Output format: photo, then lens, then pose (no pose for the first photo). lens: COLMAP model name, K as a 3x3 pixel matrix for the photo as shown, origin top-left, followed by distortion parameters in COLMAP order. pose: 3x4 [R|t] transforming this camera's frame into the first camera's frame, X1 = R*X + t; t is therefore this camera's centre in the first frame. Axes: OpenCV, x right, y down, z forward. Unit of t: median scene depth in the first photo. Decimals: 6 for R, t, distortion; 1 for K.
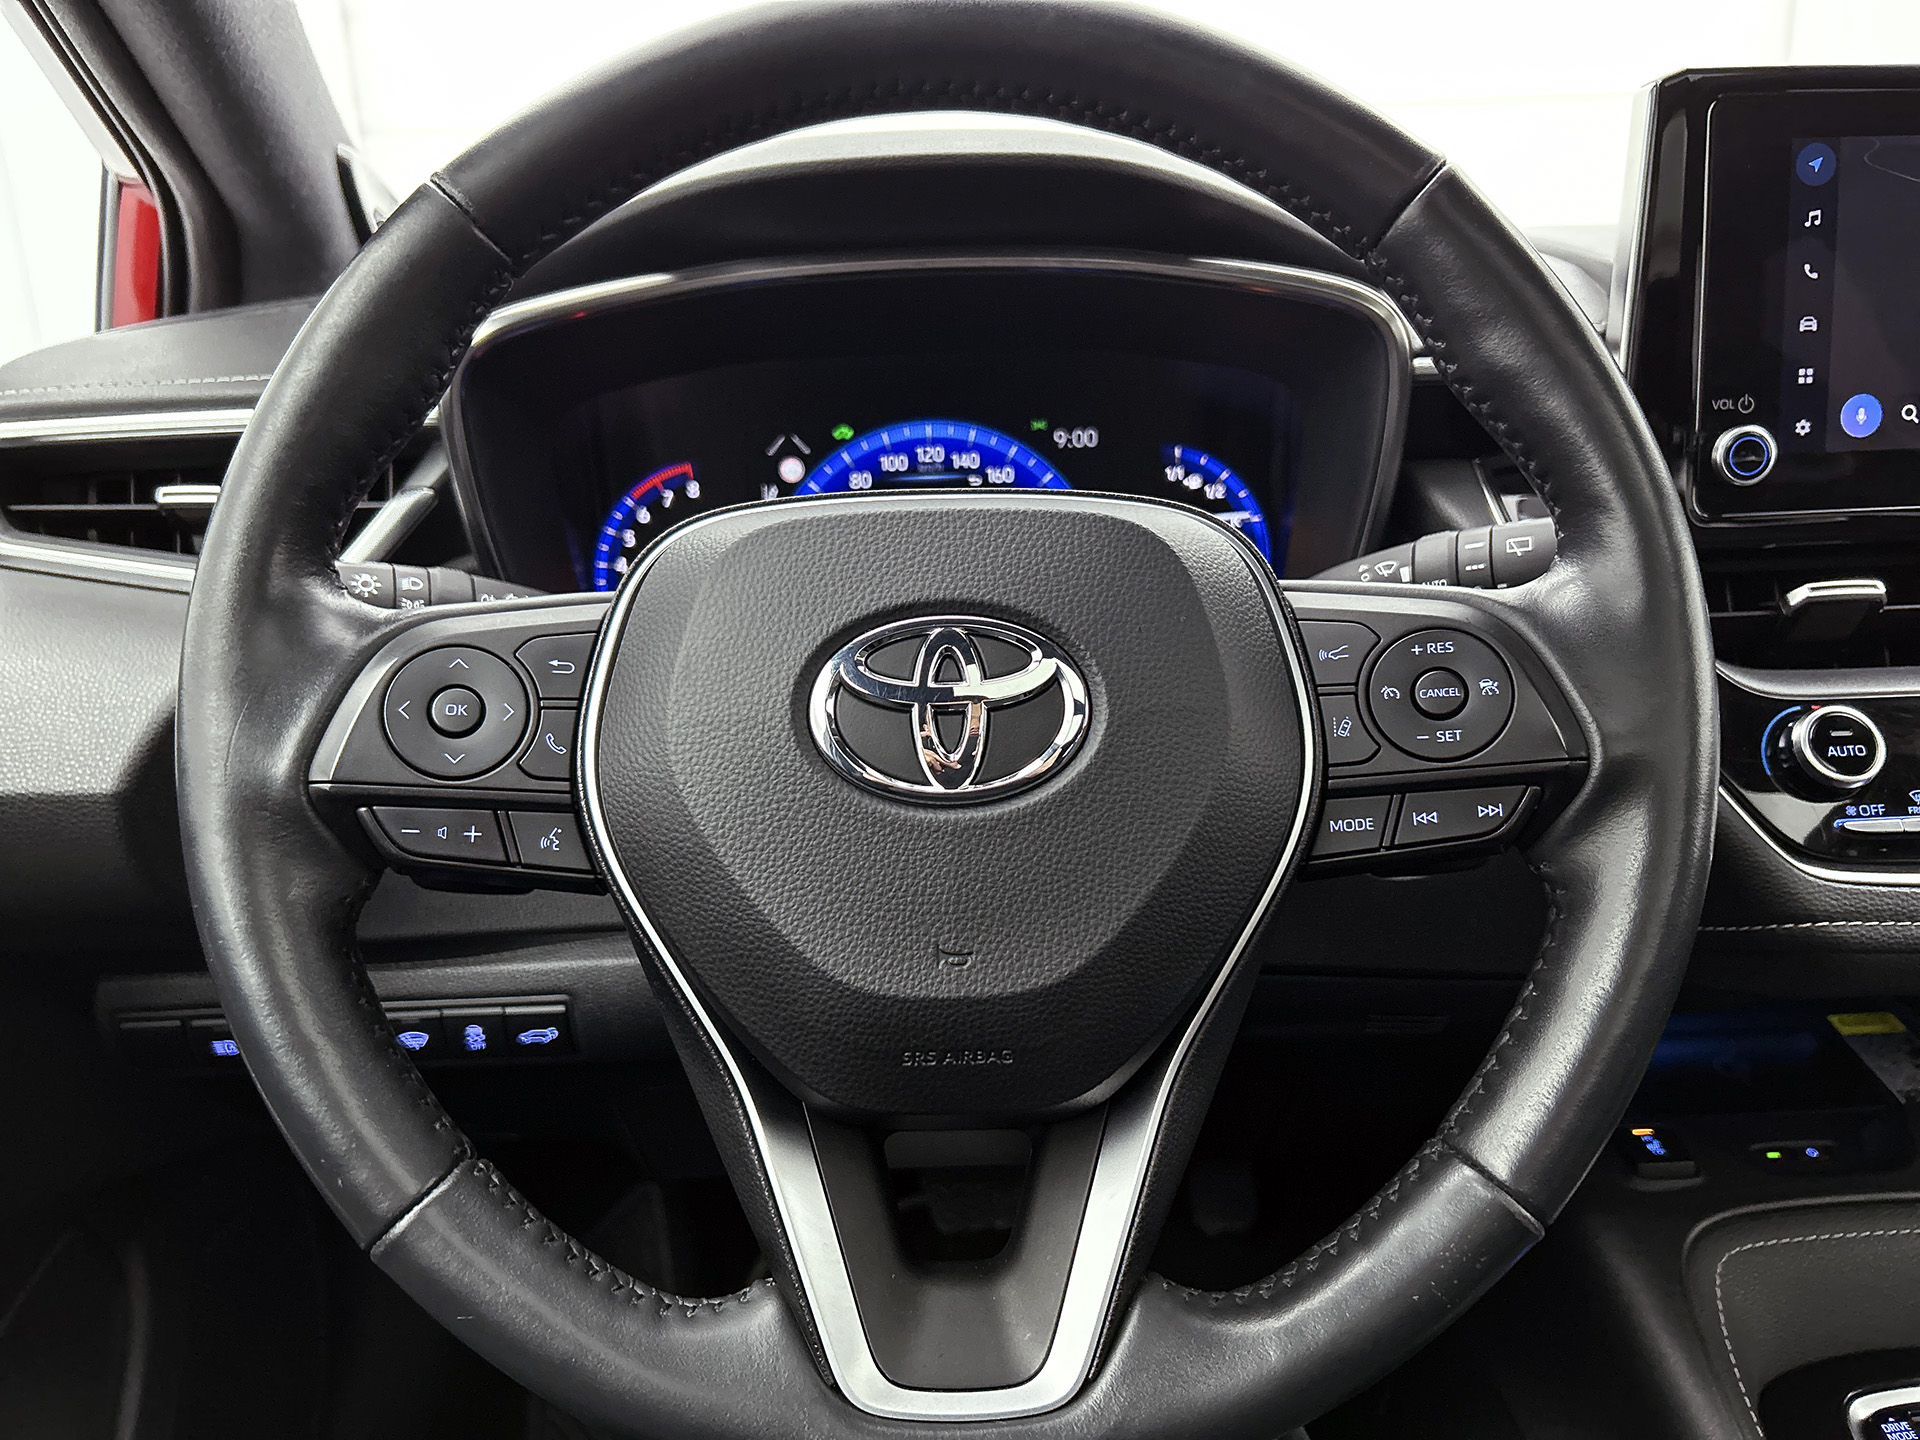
lens RADIAL K [[1475.5, 0, 956.2], [0, 1475.5, 716.0], [0, 0, 1]] dist [0.052160, -0.064953]
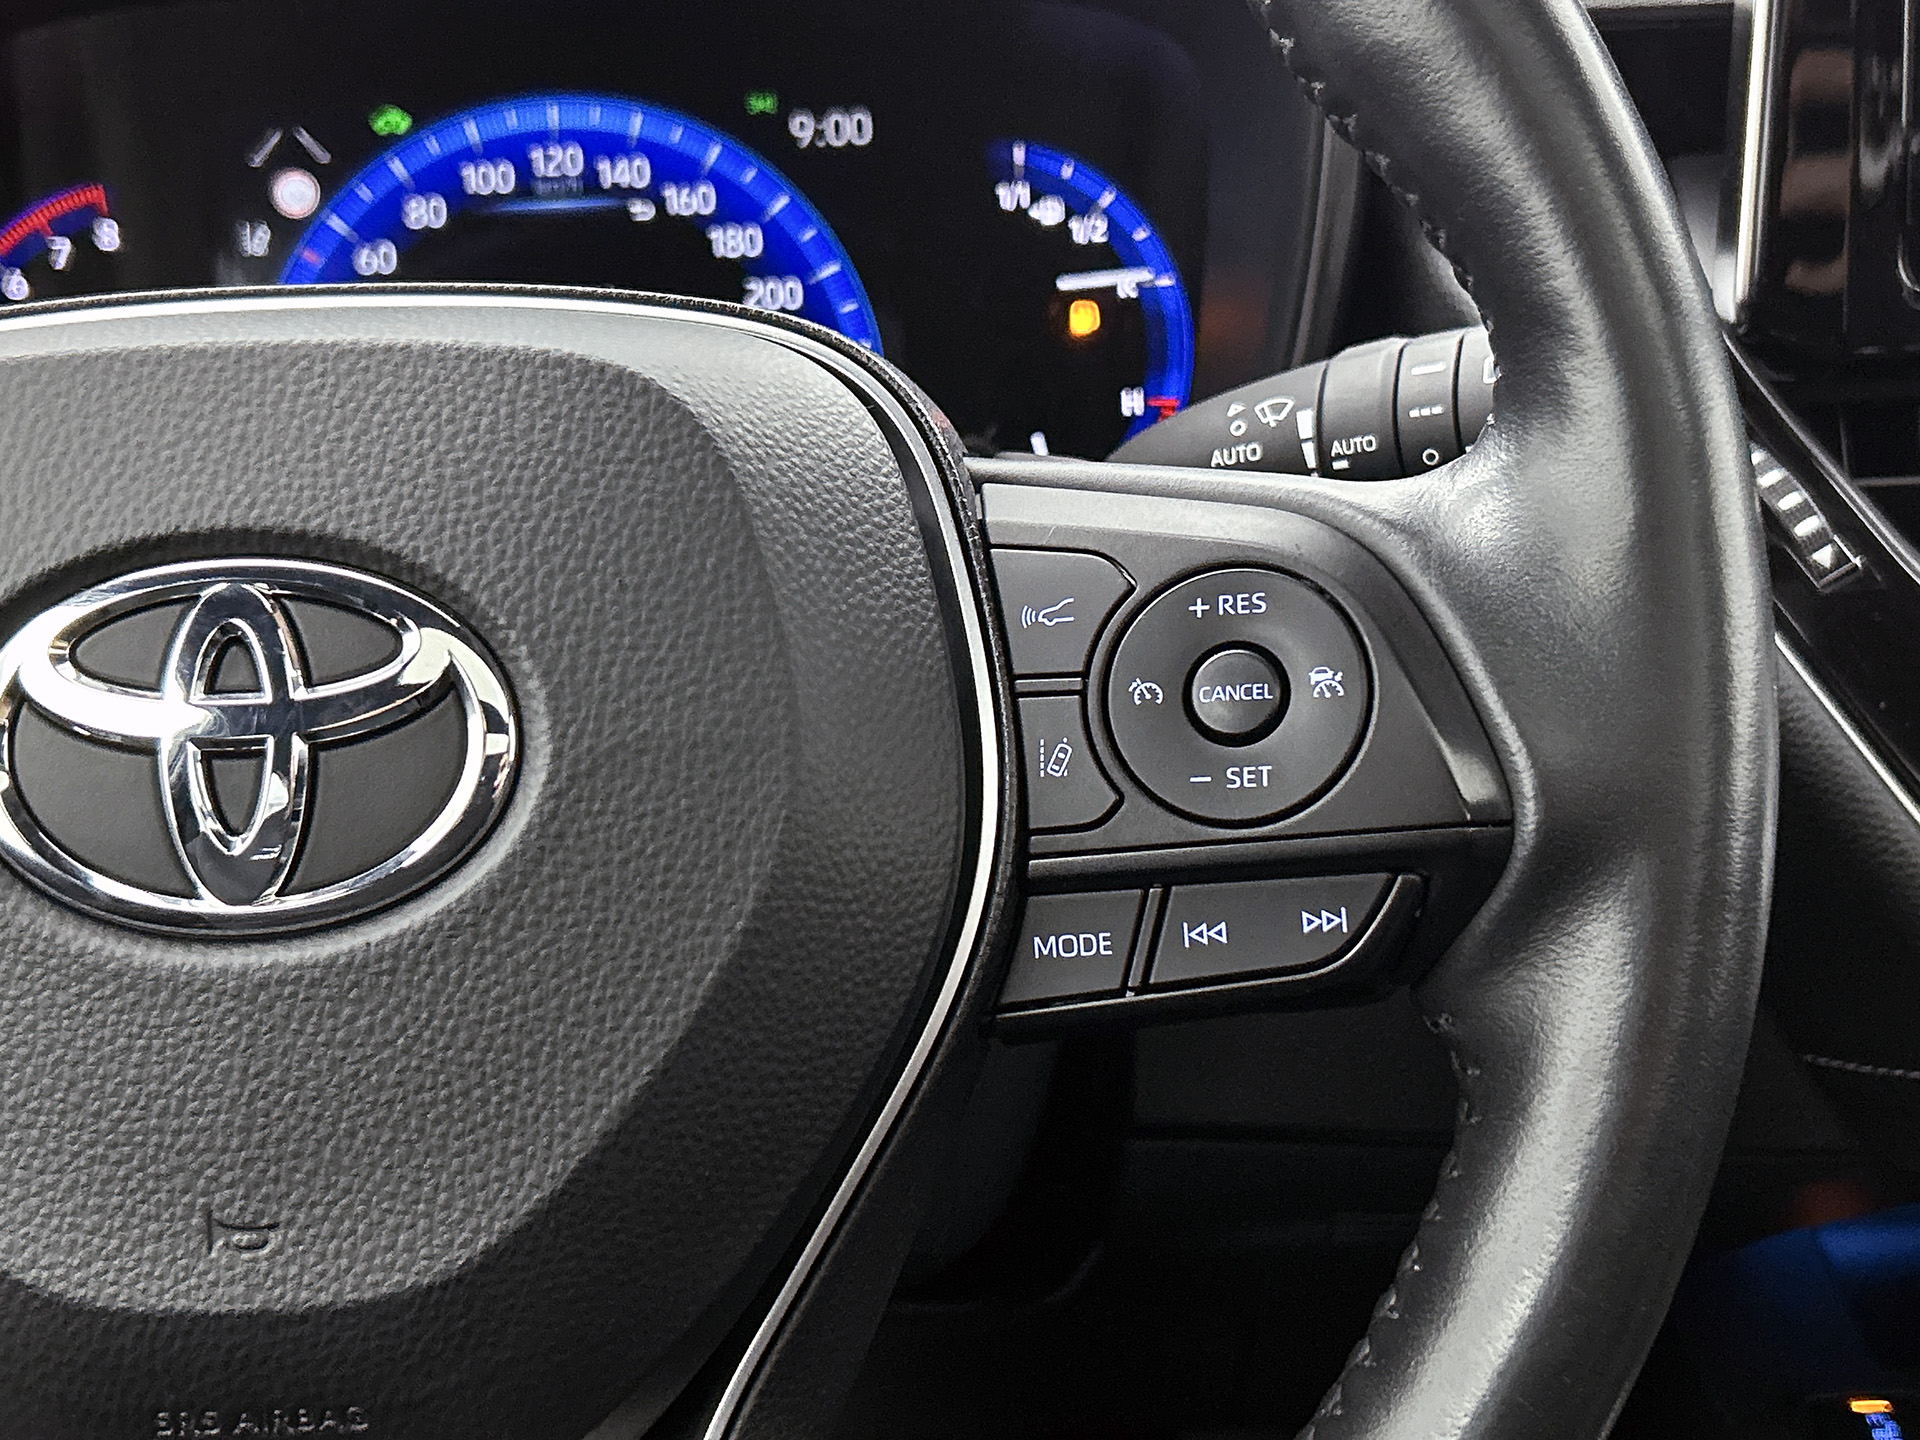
lens RADIAL K [[2574.1, 0, 969.6], [0, 2574.1, 732.5], [0, 0, 1]] dist [0.063573, 0.000000]
pose [[0.999918, -0.009629, -0.008426, 0.238263], [0.010213, 0.997331, 0.072301, -0.067017], [0.007707, -0.072381, 0.997347, 0.105088]]
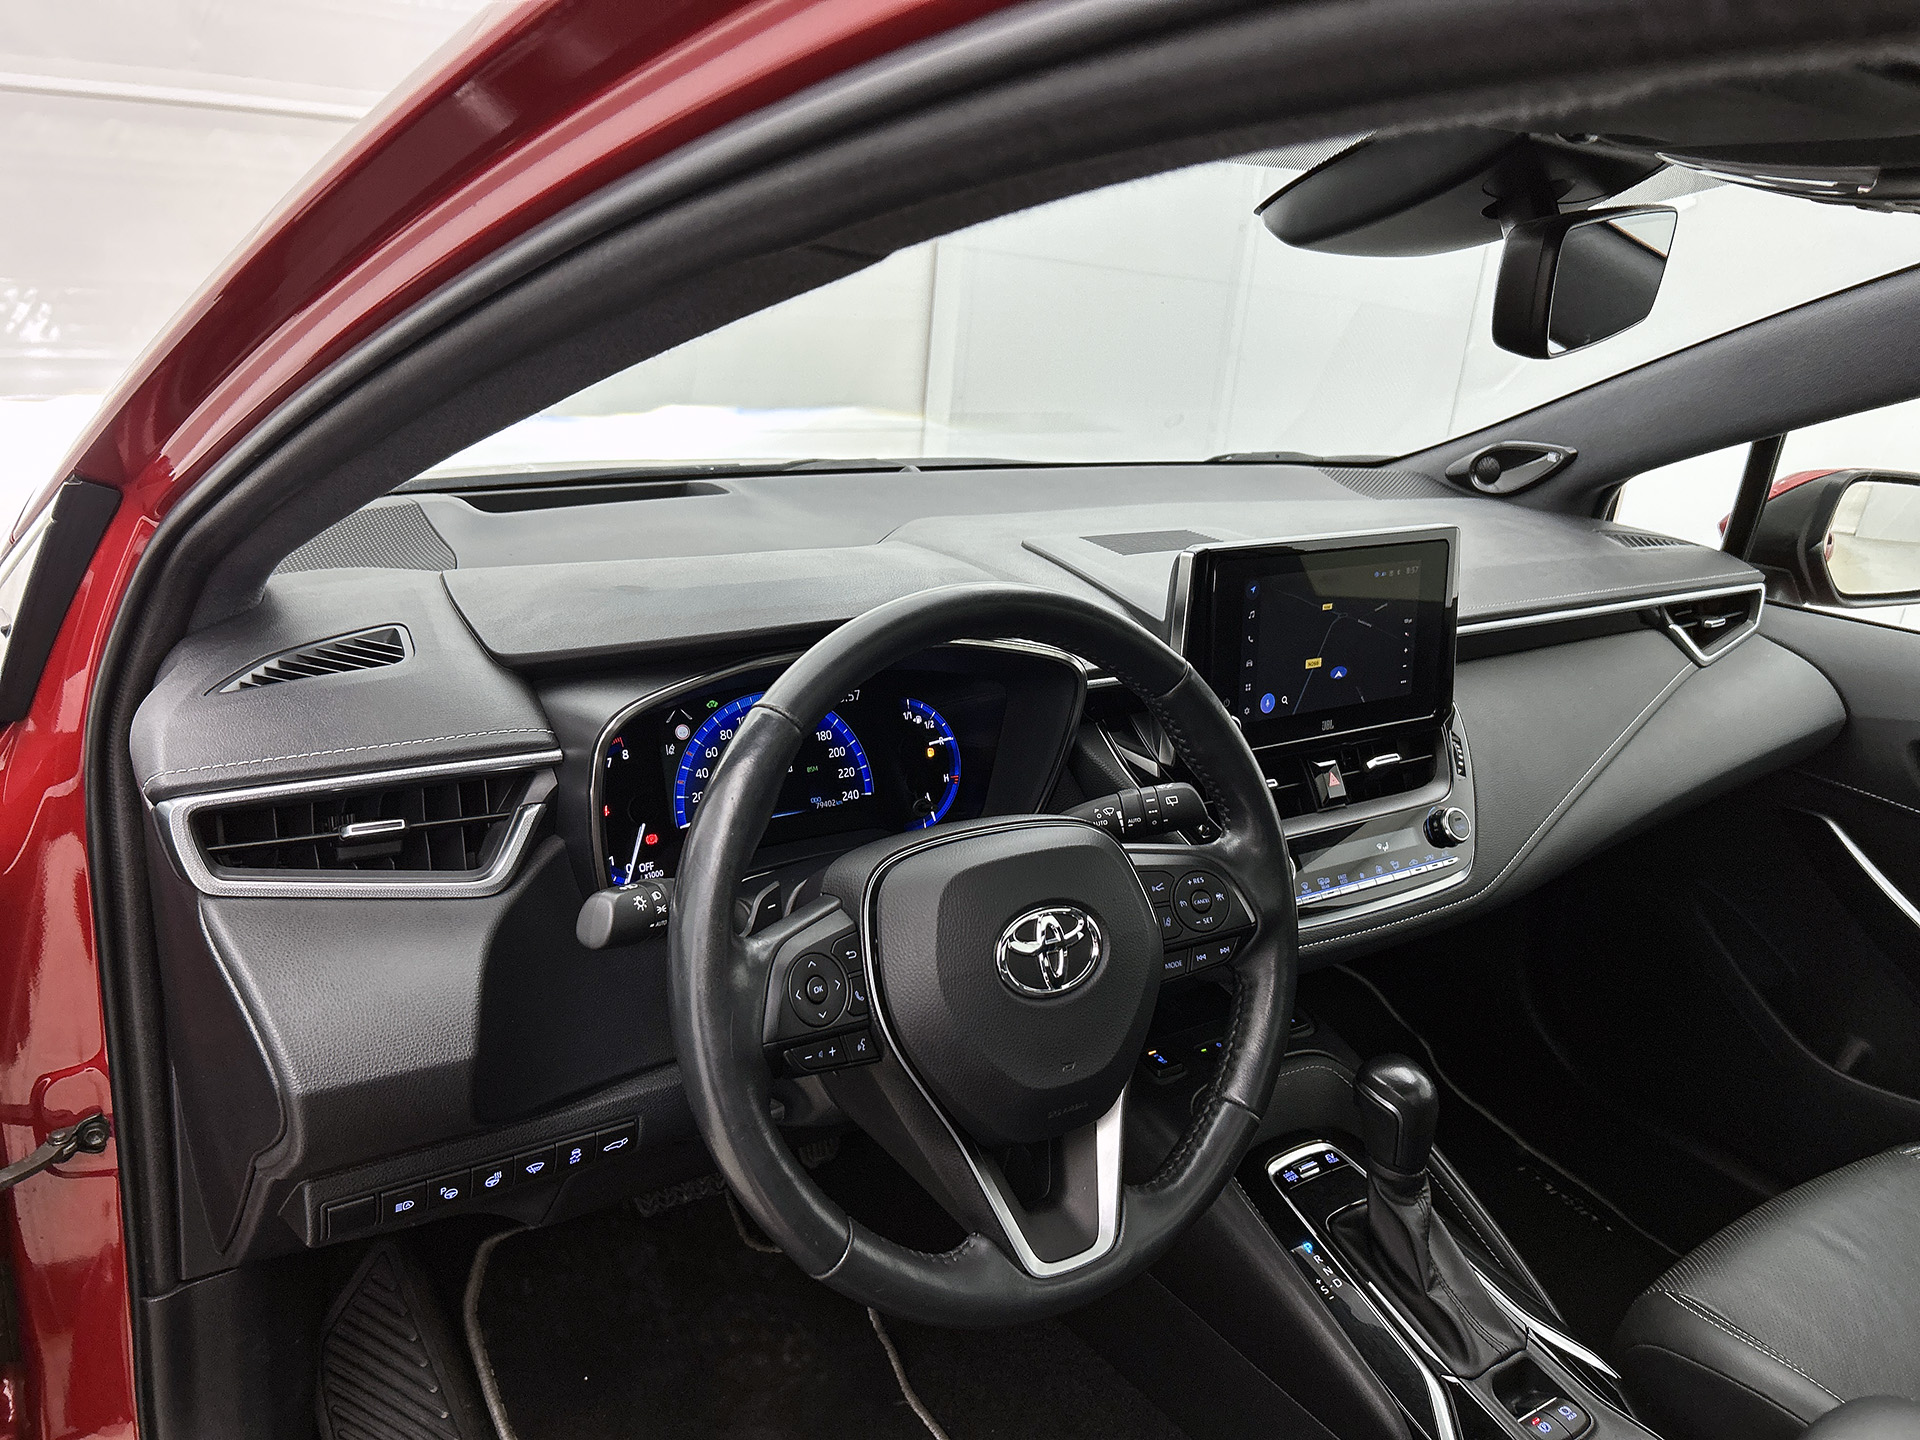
lens RADIAL K [[1475.5, 0, 961.2], [0, 1475.5, 727.6], [0, 0, 1]] dist [0.052160, -0.064953]
pose [[0.841866, -0.086891, 0.532646, -1.160172], [0.053582, 0.995535, 0.077715, -0.473401], [-0.537020, -0.036886, 0.842763, -0.696199]]
